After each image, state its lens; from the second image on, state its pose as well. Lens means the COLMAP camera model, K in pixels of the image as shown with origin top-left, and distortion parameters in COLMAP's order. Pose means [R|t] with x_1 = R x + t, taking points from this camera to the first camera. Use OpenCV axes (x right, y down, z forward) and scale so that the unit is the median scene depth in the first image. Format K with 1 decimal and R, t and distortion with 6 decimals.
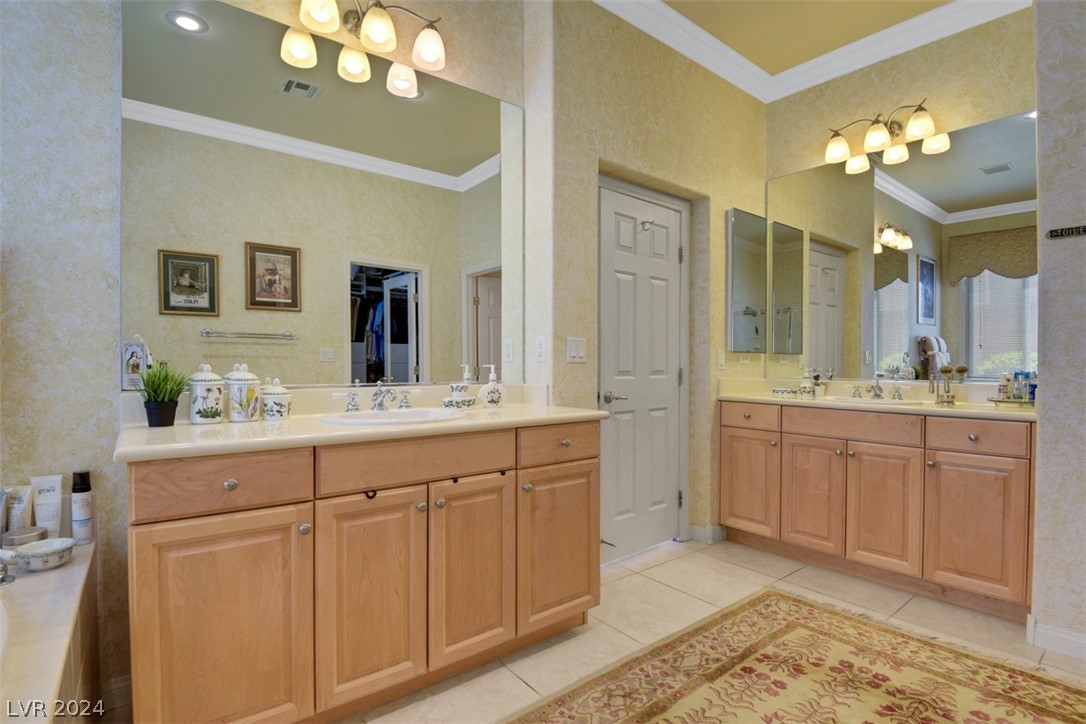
lens RADIAL K [[528.2, 0, 538.4], [0, 528.2, 358.9], [0, 0, 1]] dist [-0.005769, -0.001136]
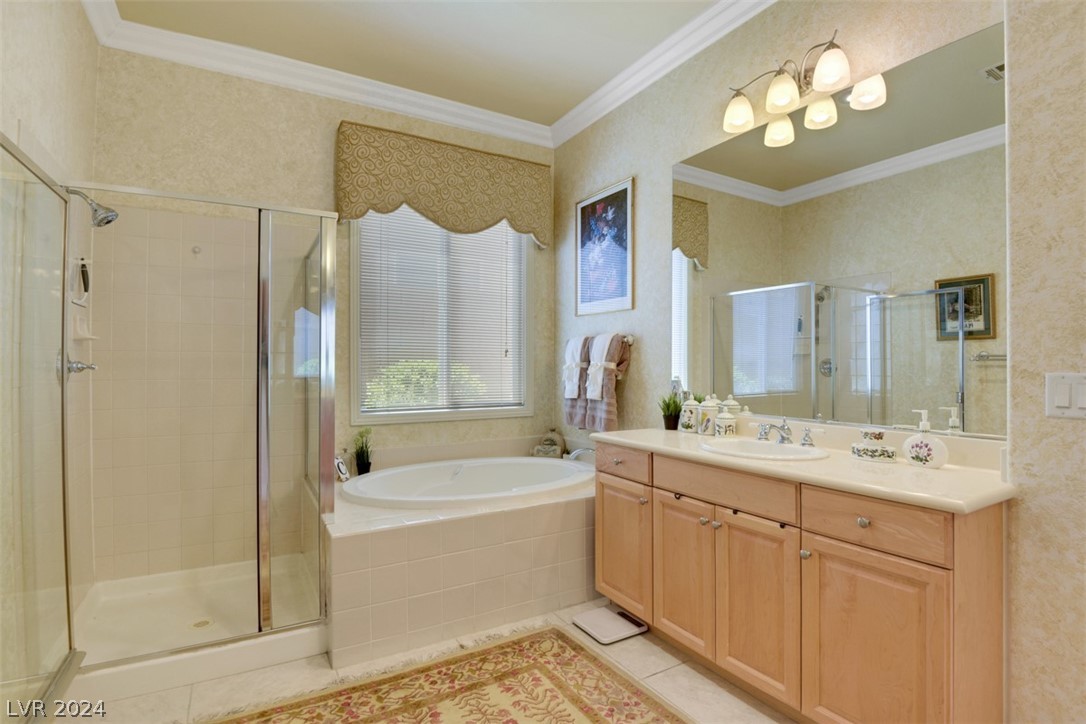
lens RADIAL K [[528.2, 0, 538.3], [0, 528.2, 367.7], [0, 0, 1]] dist [-0.005769, -0.001136]
pose [[-0.135921, -0.002886, -0.990716, 0.815484], [0.003808, 0.999987, -0.003436, -0.054682], [0.990712, -0.004239, -0.135908, 0.621841]]
